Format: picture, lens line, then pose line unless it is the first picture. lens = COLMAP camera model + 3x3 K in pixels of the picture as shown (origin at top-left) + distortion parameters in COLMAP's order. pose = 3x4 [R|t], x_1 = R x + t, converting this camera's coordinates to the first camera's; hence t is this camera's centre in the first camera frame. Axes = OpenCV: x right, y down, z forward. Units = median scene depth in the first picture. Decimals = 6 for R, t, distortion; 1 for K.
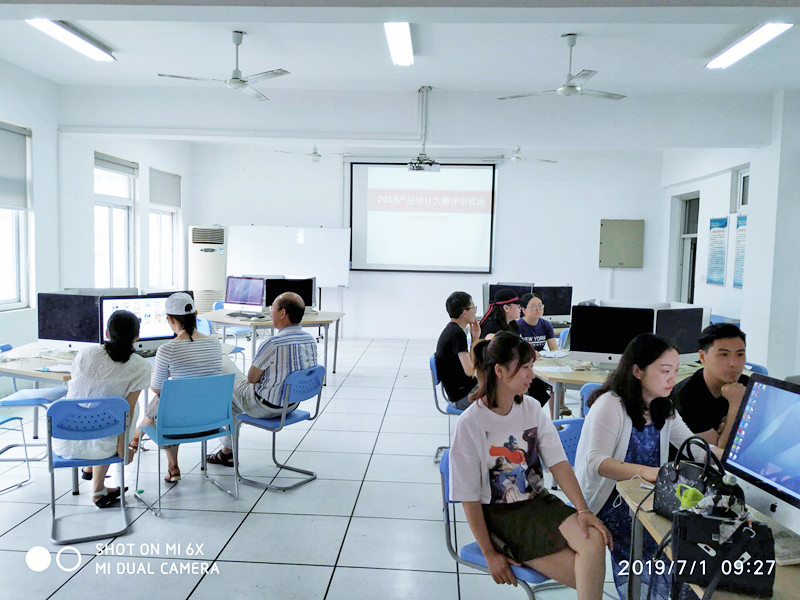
lens RADIAL K [[657.5, 0, 400.0], [0, 657.5, 300.4], [0, 0, 1]] dist [0.027127, -0.017249]
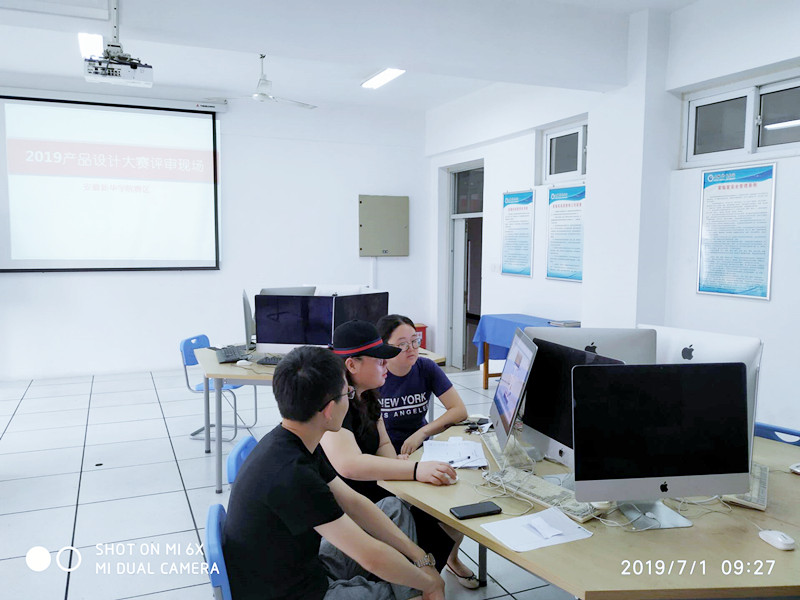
lens RADIAL K [[657.5, 0, 400.8], [0, 657.5, 299.4], [0, 0, 1]] dist [0.027127, -0.017249]
pose [[0.895987, -0.054397, 0.440736, 0.001258], [0.046189, 0.998502, 0.029339, -0.020726], [-0.441671, -0.005930, 0.897157, 0.288610]]
